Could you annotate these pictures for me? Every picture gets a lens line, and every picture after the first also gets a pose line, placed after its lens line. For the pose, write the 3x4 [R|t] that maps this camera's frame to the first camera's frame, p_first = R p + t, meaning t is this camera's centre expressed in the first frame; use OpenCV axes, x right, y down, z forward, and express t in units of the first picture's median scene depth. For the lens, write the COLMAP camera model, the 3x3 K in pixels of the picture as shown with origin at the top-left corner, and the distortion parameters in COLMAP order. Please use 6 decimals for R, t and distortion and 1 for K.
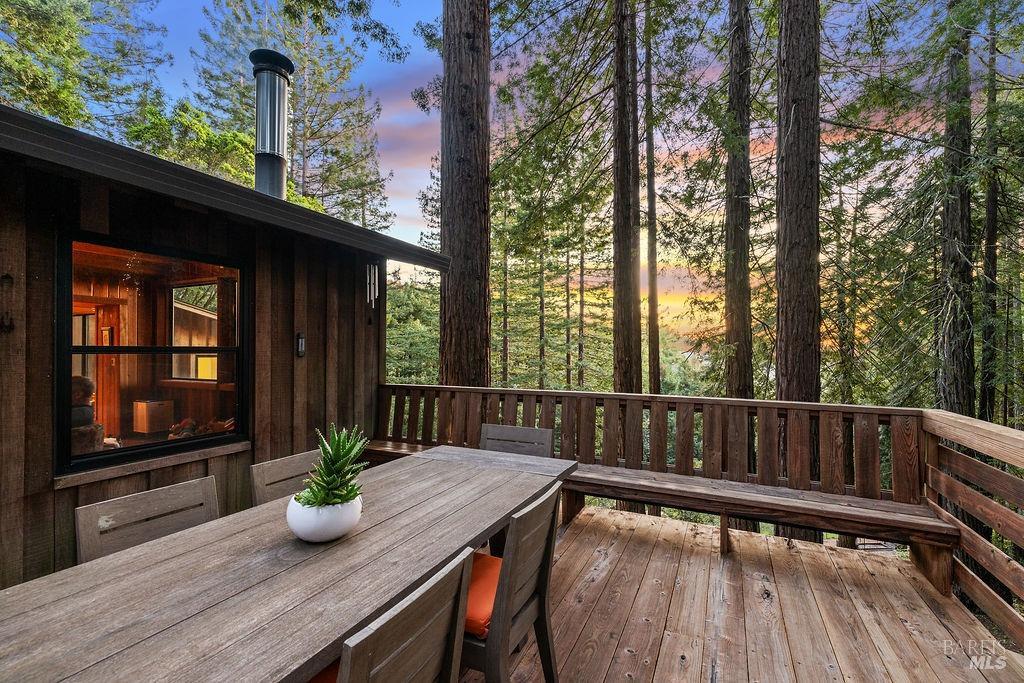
lens RADIAL K [[438.9, 0, 515.8], [0, 438.9, 352.2], [0, 0, 1]] dist [0.007138, -0.000113]
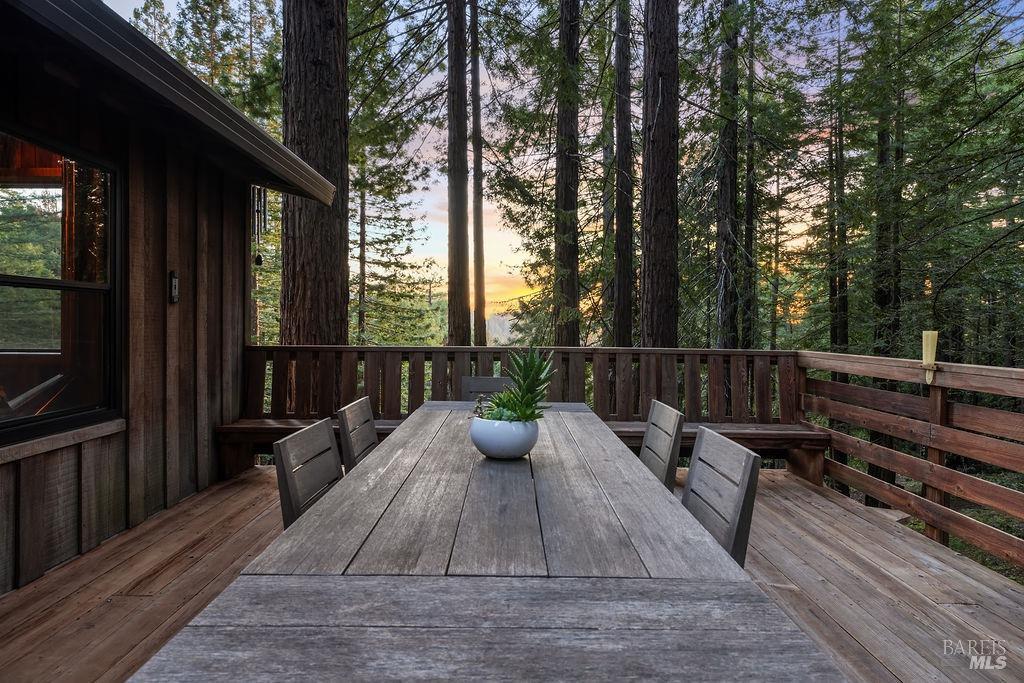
lens RADIAL K [[553.7, 0, 507.0], [0, 553.7, 334.8], [0, 0, 1]] dist [0.002457, 0.000100]
pose [[0.902986, -0.003214, 0.429657, -0.313681], [-0.004279, 0.999855, 0.016471, 0.036048], [-0.429648, -0.016711, 0.902842, -0.051986]]
